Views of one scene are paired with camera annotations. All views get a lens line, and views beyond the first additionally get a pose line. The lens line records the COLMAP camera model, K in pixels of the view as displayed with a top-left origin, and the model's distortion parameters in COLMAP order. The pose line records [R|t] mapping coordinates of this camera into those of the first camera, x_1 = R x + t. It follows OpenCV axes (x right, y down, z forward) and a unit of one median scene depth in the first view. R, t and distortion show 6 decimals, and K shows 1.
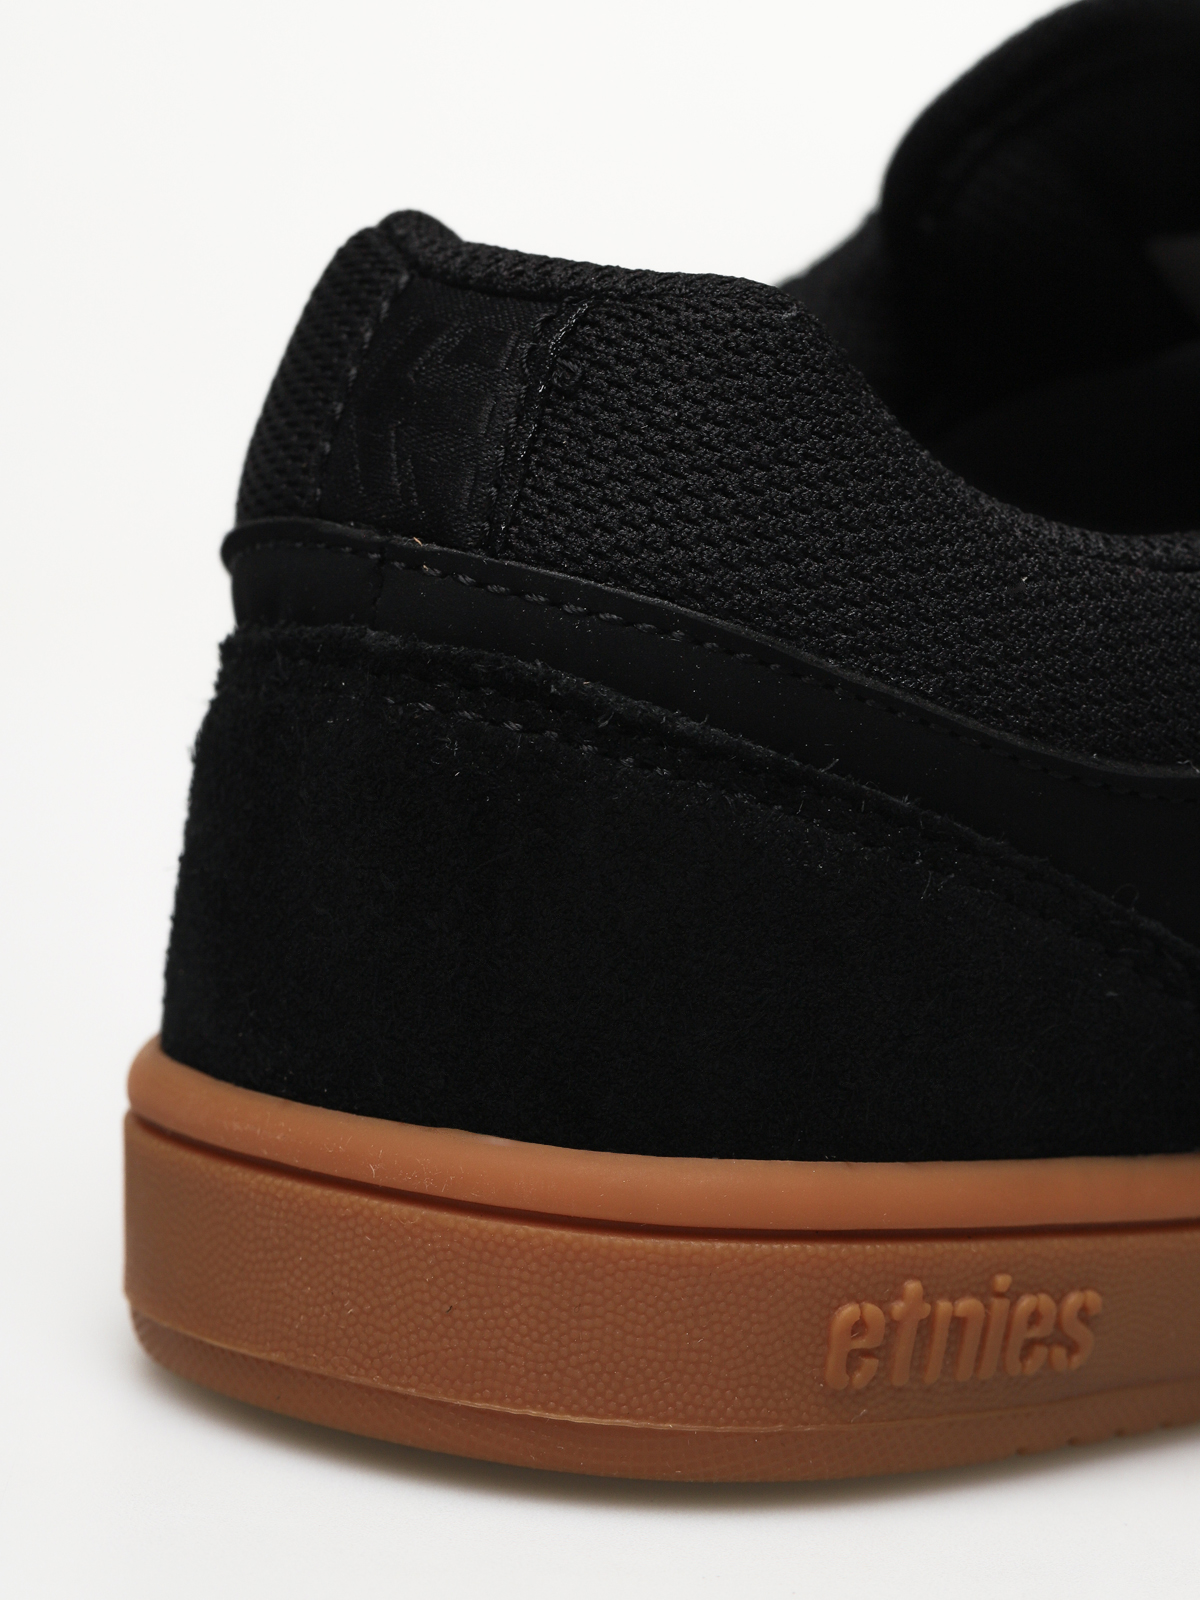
lens RADIAL K [[5831.4, 0, 601.2], [0, 5831.4, 803.3], [0, 0, 1]] dist [0.131827, 0.000000]
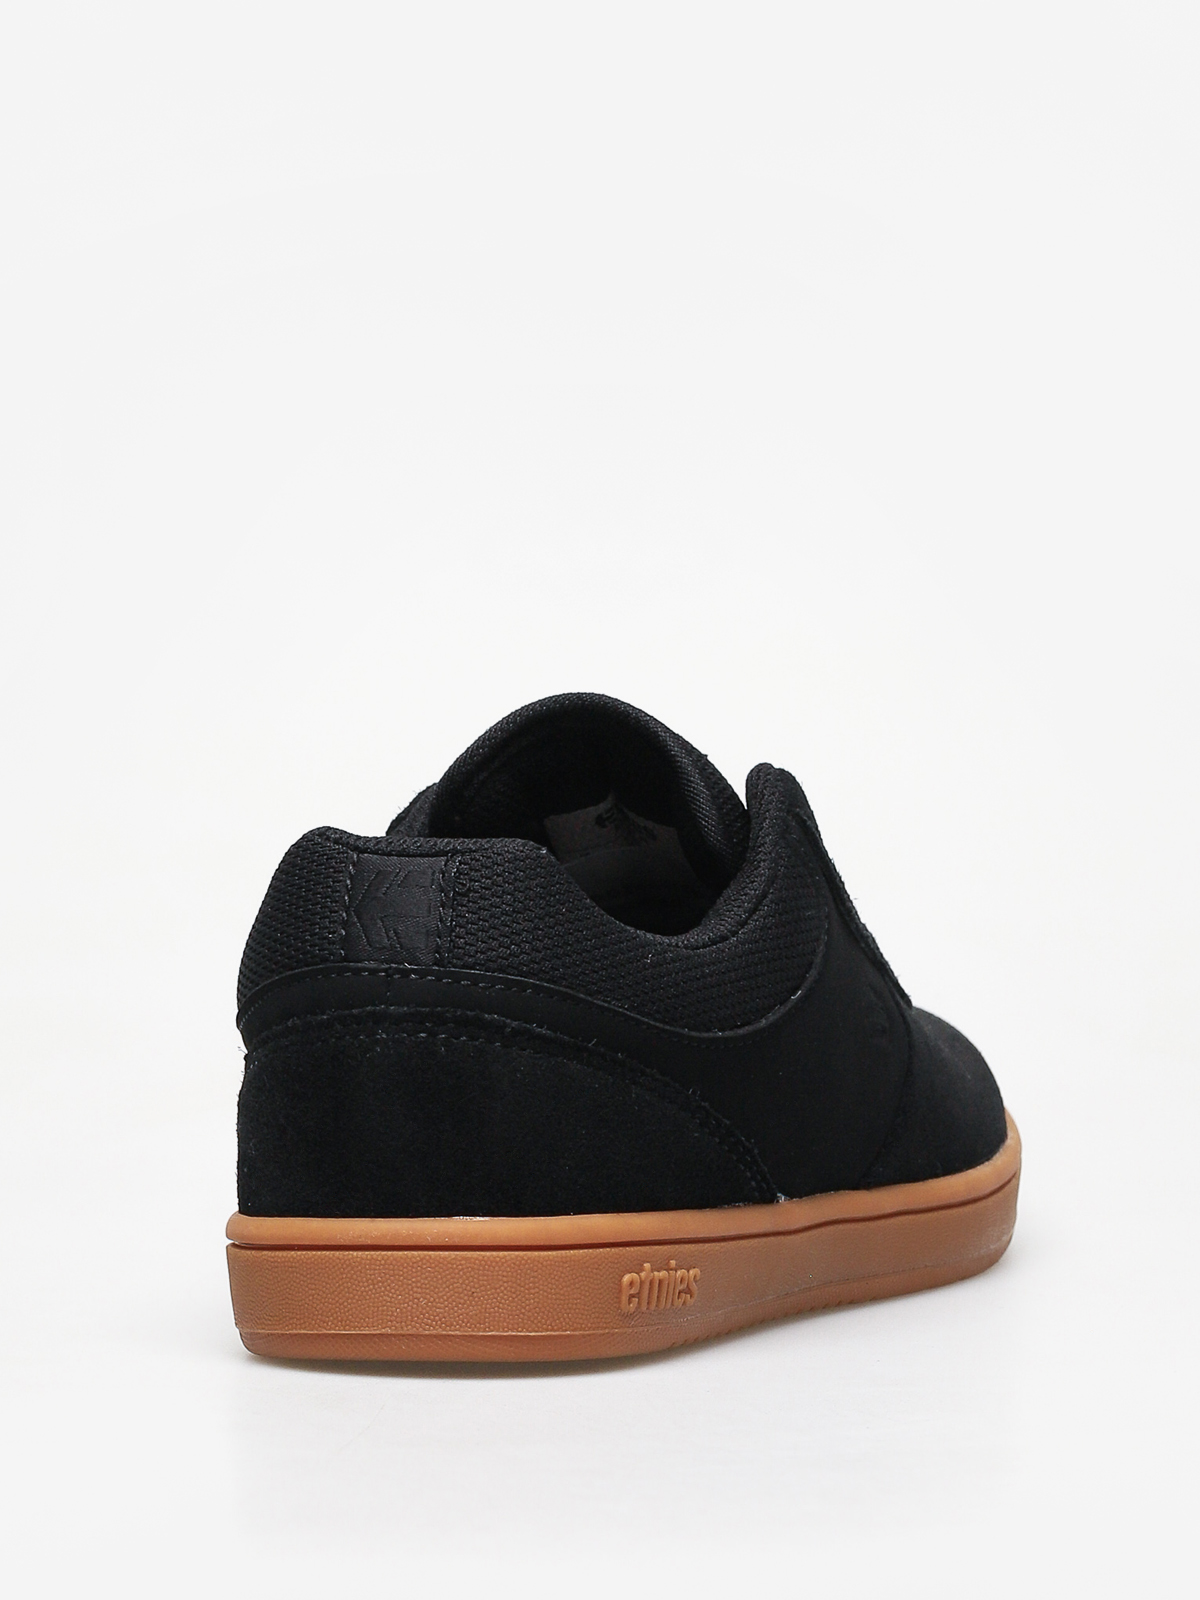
lens RADIAL K [[5831.4, 0, 599.0], [0, 5831.4, 798.5], [0, 0, 1]] dist [0.131827, 0.000000]
pose [[0.935221, -0.088264, 0.342886, -0.740160], [0.124232, 0.988662, -0.084346, 0.093002], [-0.331554, 0.121480, 0.935582, -1.172862]]
